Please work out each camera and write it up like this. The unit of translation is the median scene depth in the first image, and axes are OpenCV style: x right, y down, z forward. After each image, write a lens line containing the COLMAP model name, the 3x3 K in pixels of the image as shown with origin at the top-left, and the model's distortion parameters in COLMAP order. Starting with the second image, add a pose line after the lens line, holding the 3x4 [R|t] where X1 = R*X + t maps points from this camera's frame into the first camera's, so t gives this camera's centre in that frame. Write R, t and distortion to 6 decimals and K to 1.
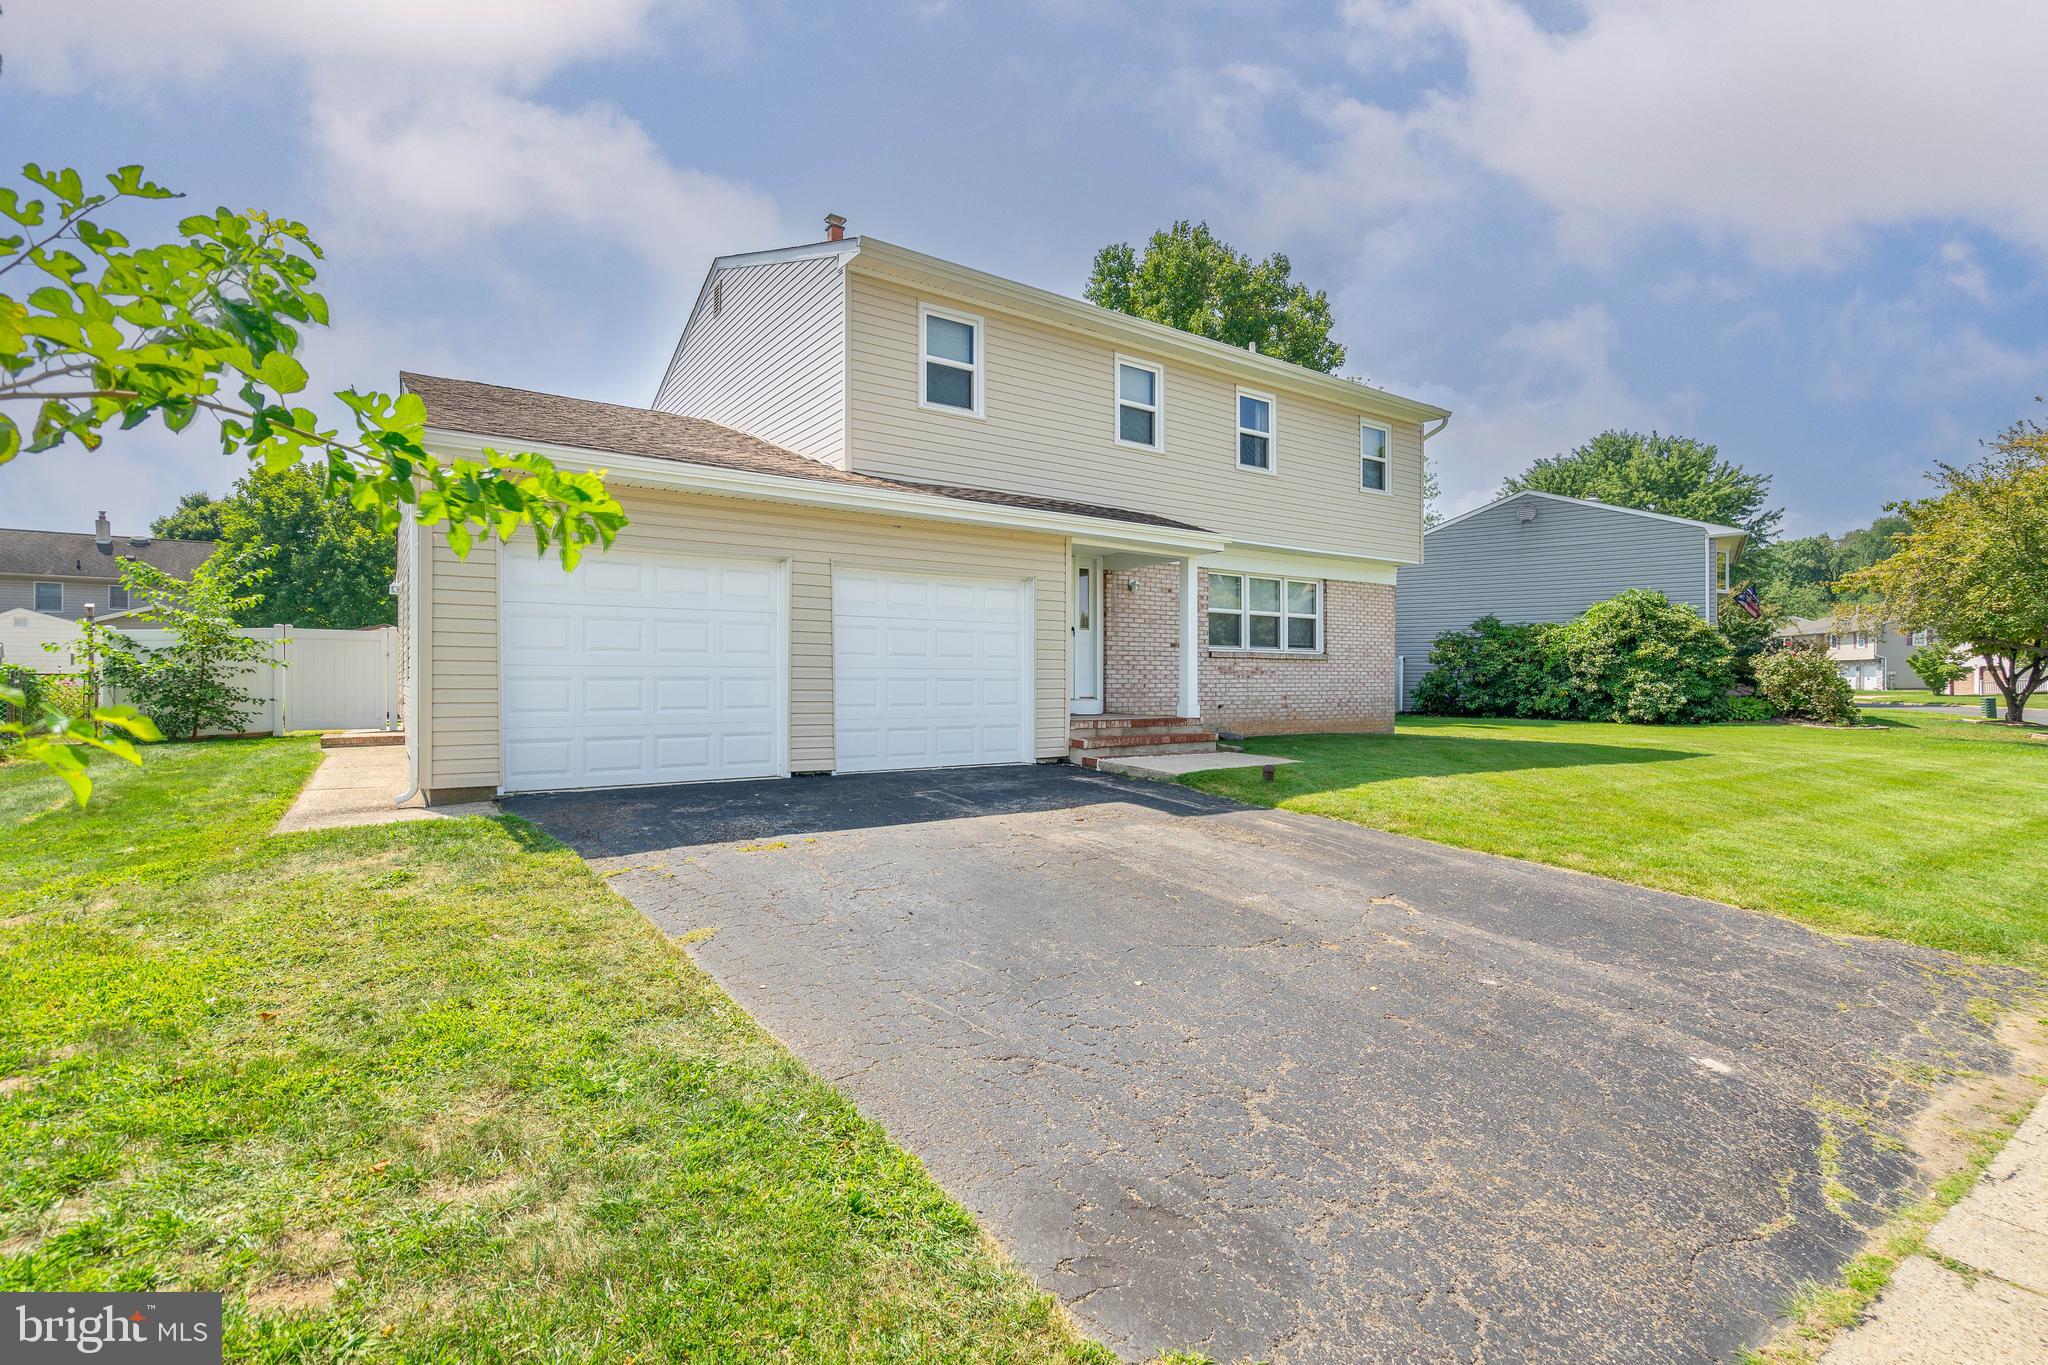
lens RADIAL K [[946.3, 0, 1033.0], [0, 946.3, 660.8], [0, 0, 1]] dist [-0.001044, 0.000093]
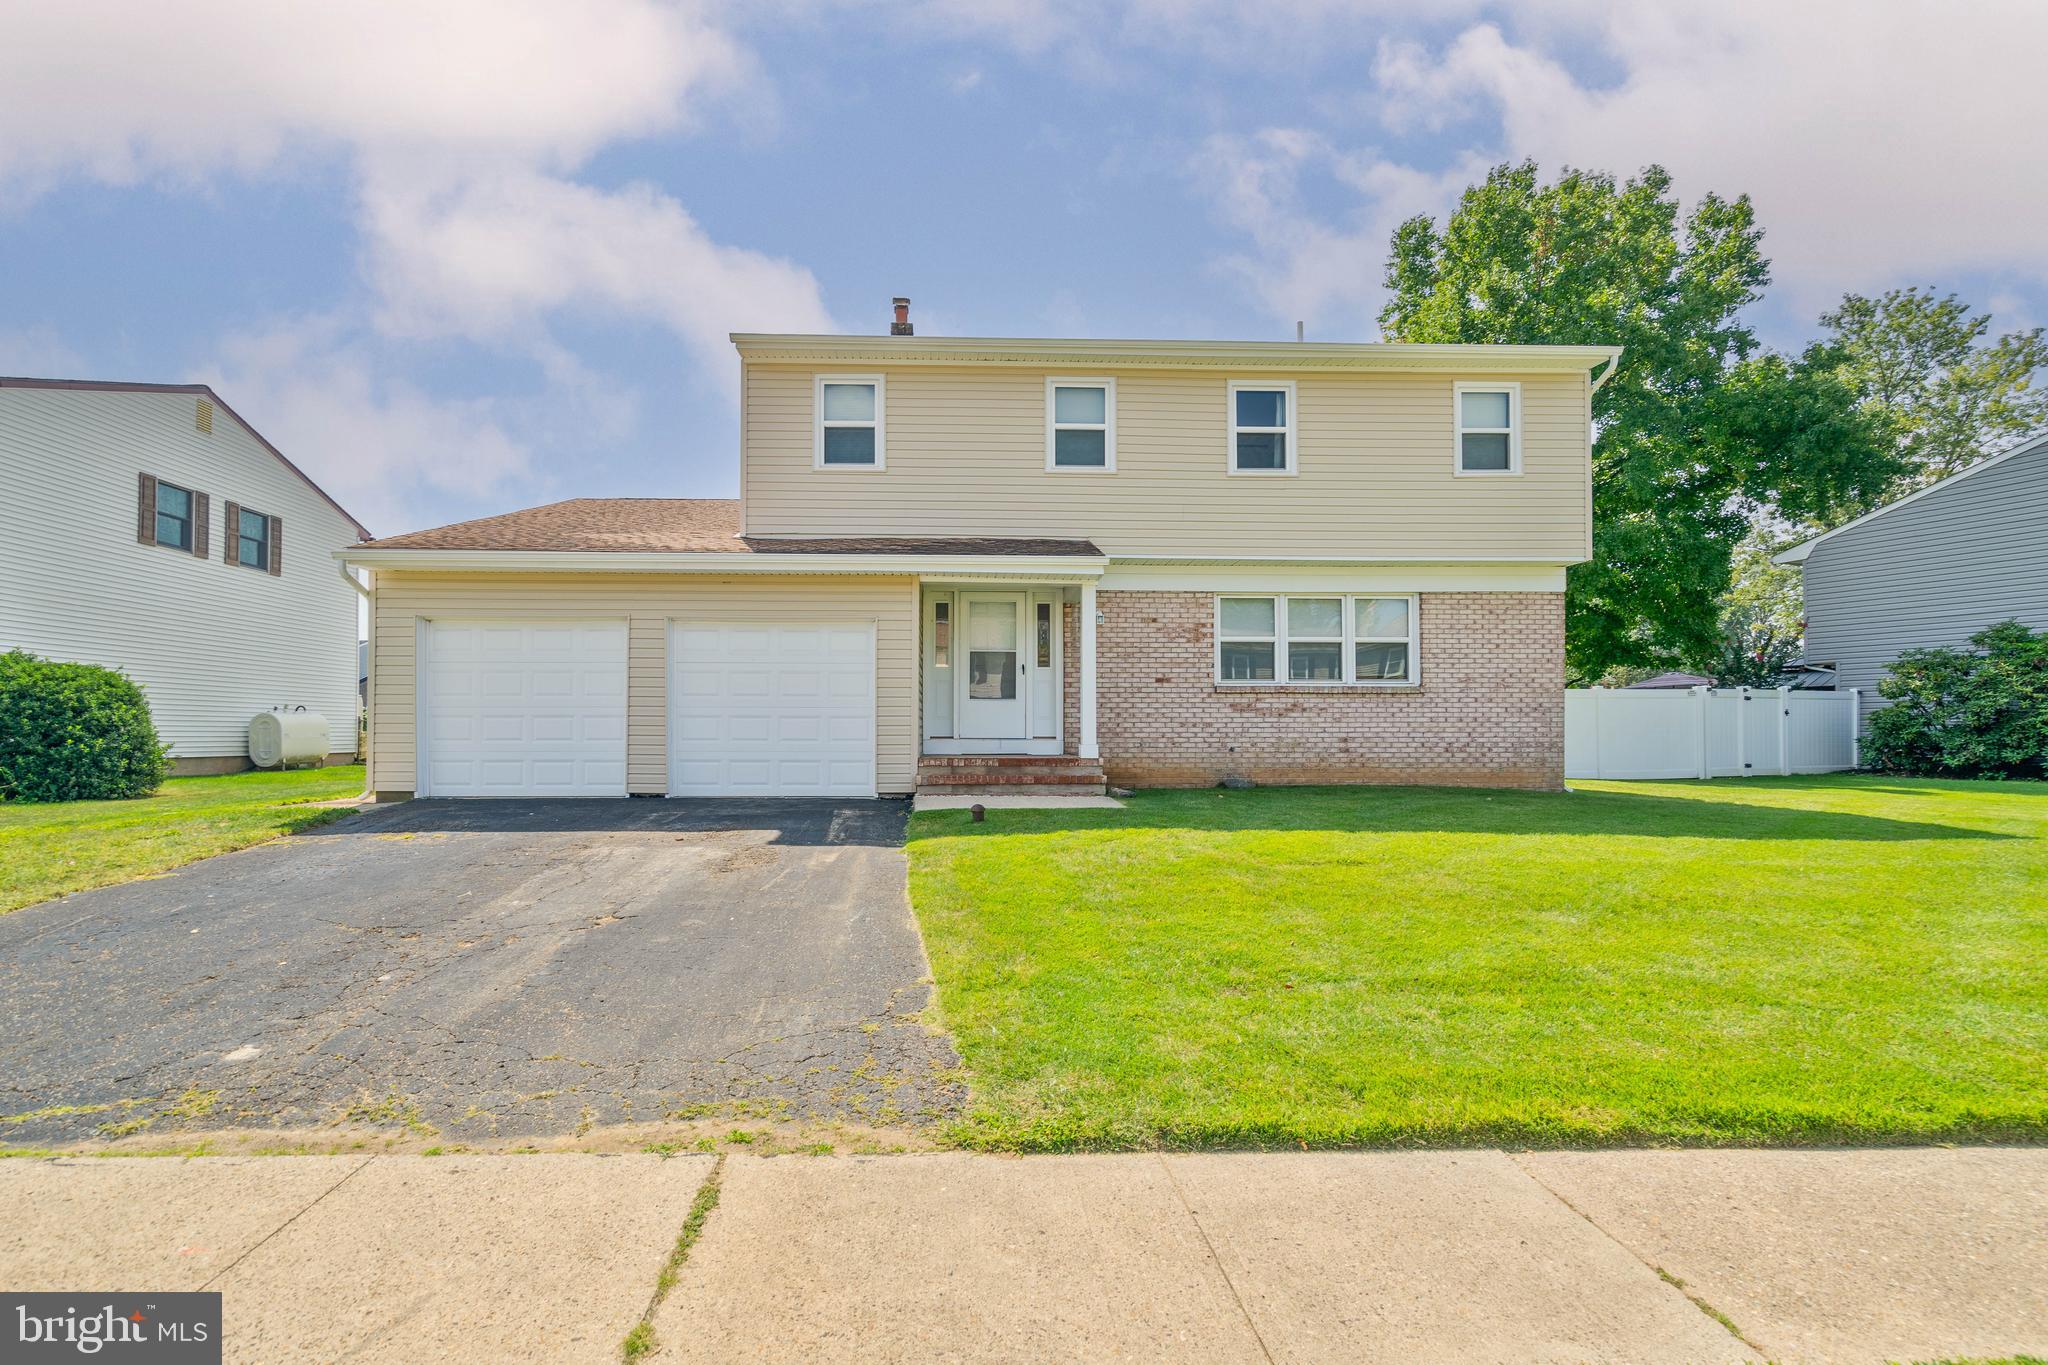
lens RADIAL K [[983.4, 0, 1024.0], [0, 983.4, 682.5], [0, 0, 1]] dist [0.000551, 0.000489]
pose [[0.836263, -0.030071, -0.547503, 0.535047], [0.012594, 0.999285, -0.035647, 0.016994], [0.548184, 0.022915, 0.836044, 0.141299]]
